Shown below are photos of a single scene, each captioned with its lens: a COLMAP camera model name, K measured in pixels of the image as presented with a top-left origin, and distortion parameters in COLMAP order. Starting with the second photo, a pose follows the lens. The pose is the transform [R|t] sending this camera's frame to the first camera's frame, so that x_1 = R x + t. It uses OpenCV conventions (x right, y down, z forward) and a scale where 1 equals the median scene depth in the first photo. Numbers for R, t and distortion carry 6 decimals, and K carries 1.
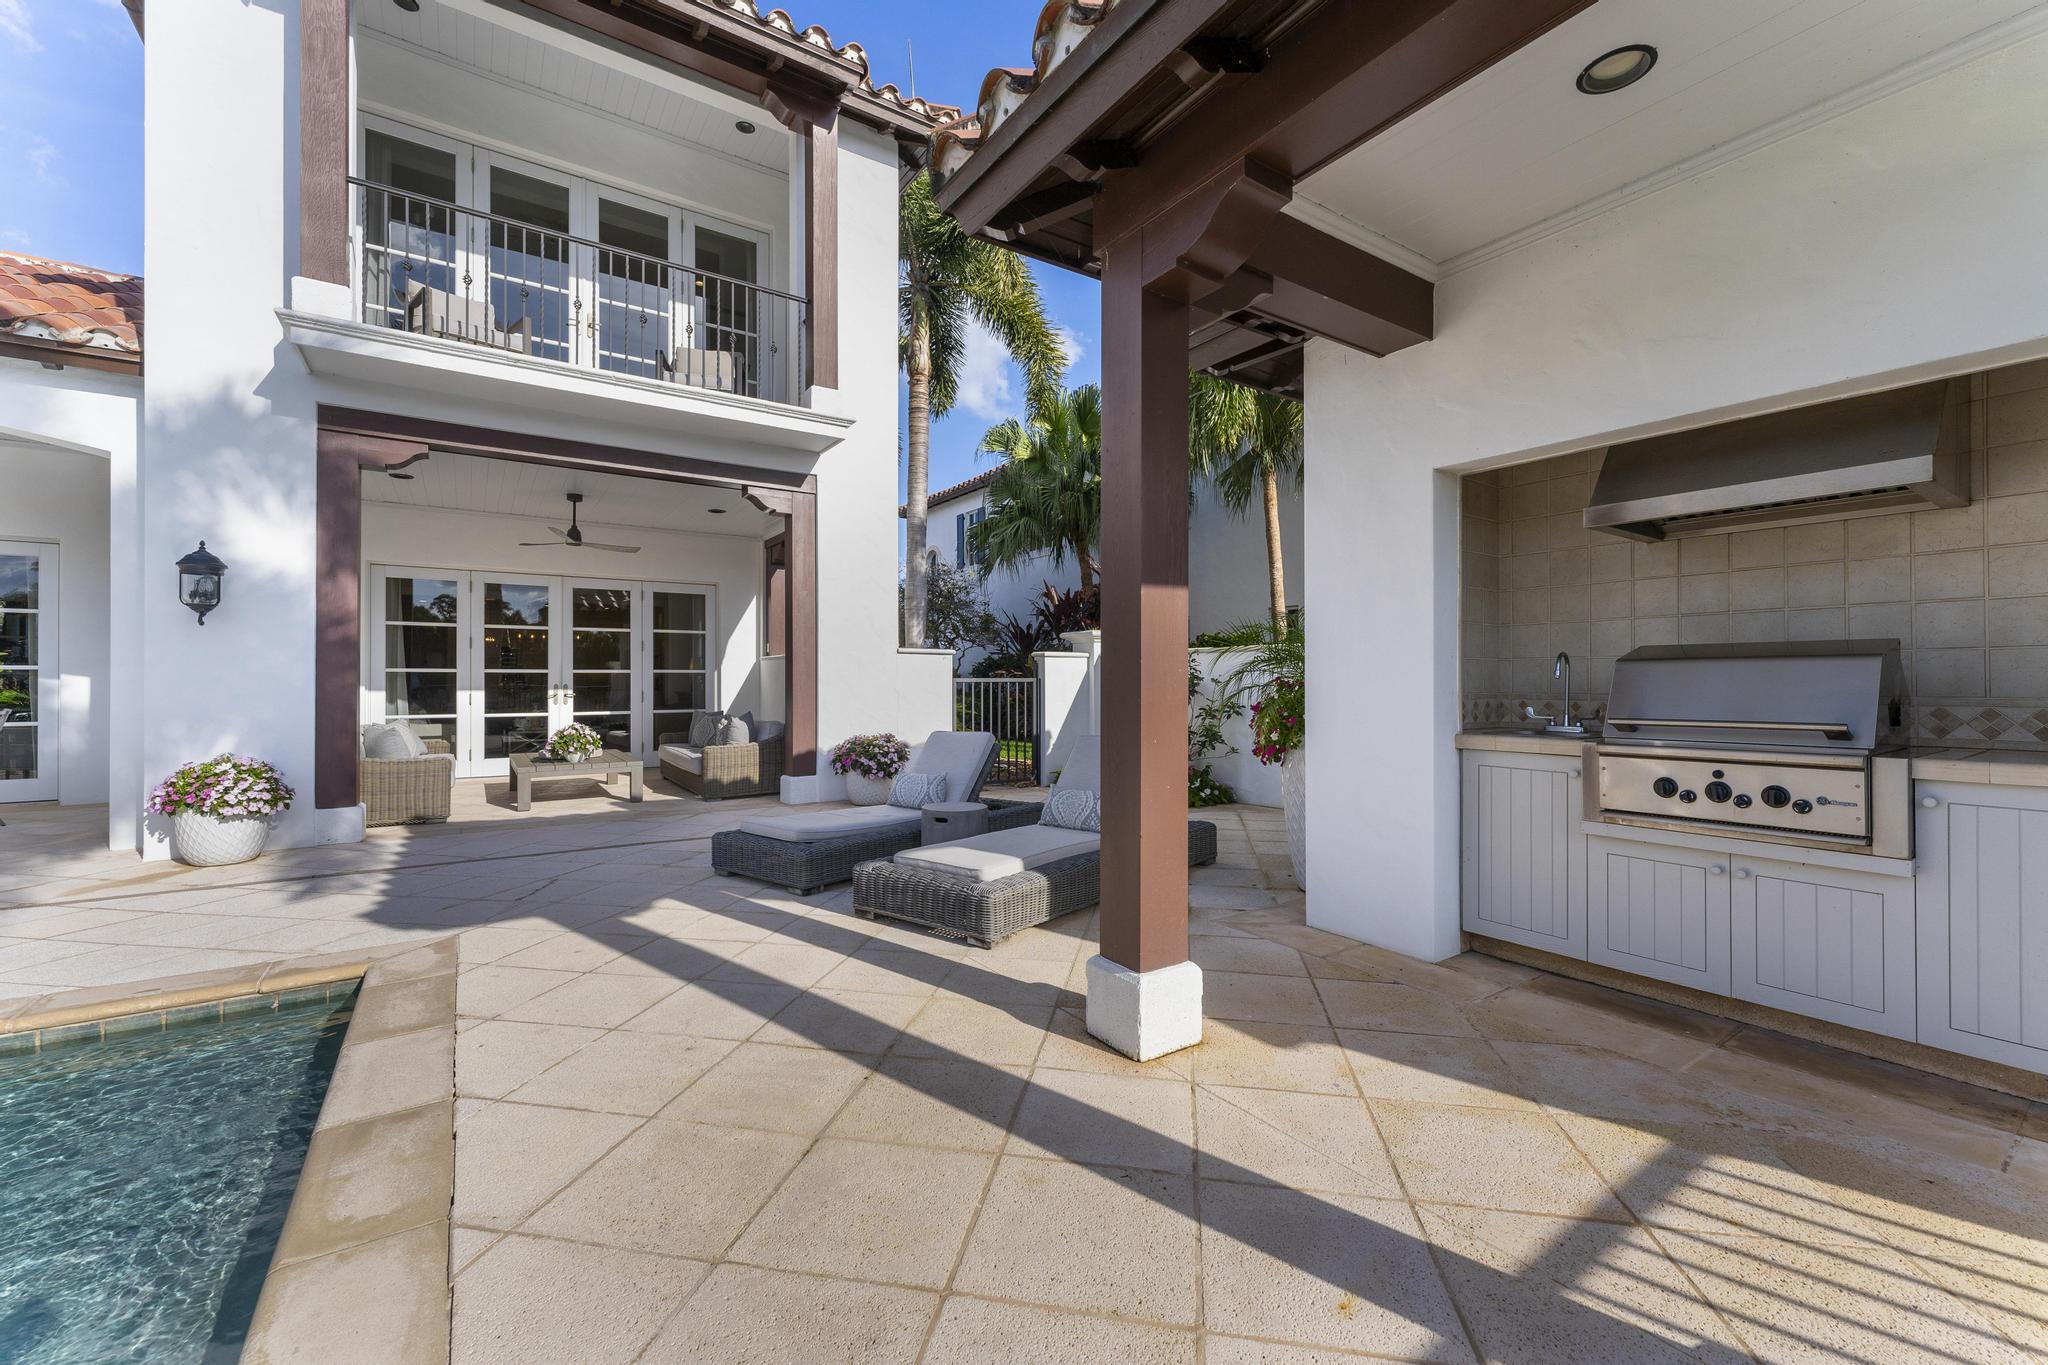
lens RADIAL K [[824.8, 0, 1014.6], [0, 824.8, 685.1], [0, 0, 1]] dist [0.006202, -0.000802]
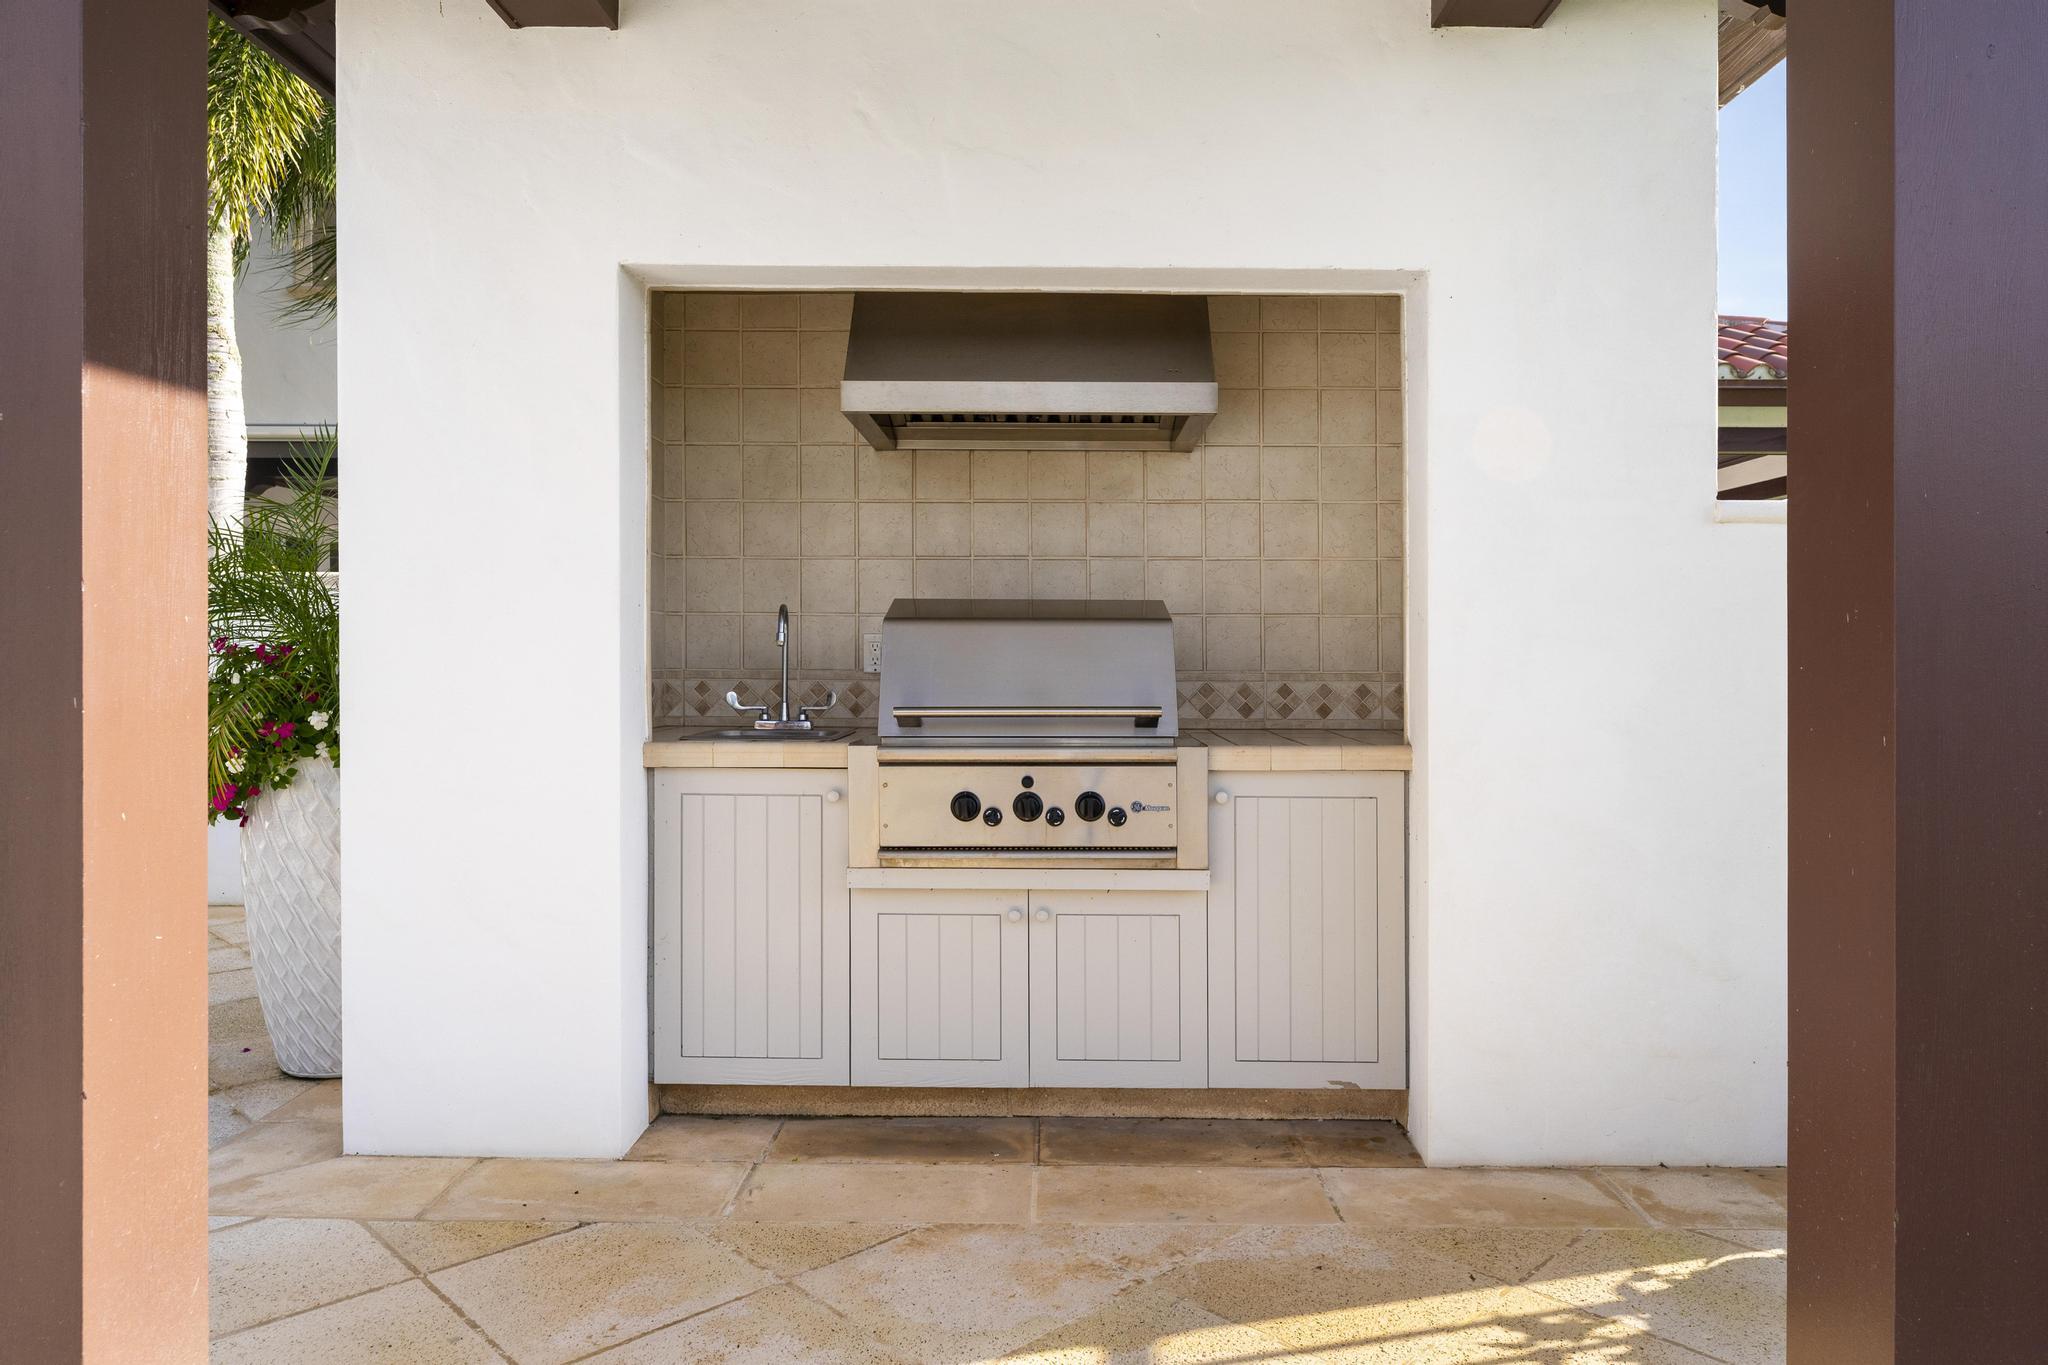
lens RADIAL K [[1302.5, 0, 1036.7], [0, 1302.5, 659.9], [0, 0, 1]] dist [0.002662, -0.002883]
pose [[0.556756, -0.002921, 0.830671, -0.074415], [-0.001727, 0.999988, 0.004674, -0.002627], [-0.830674, -0.004037, 0.556744, 0.345504]]
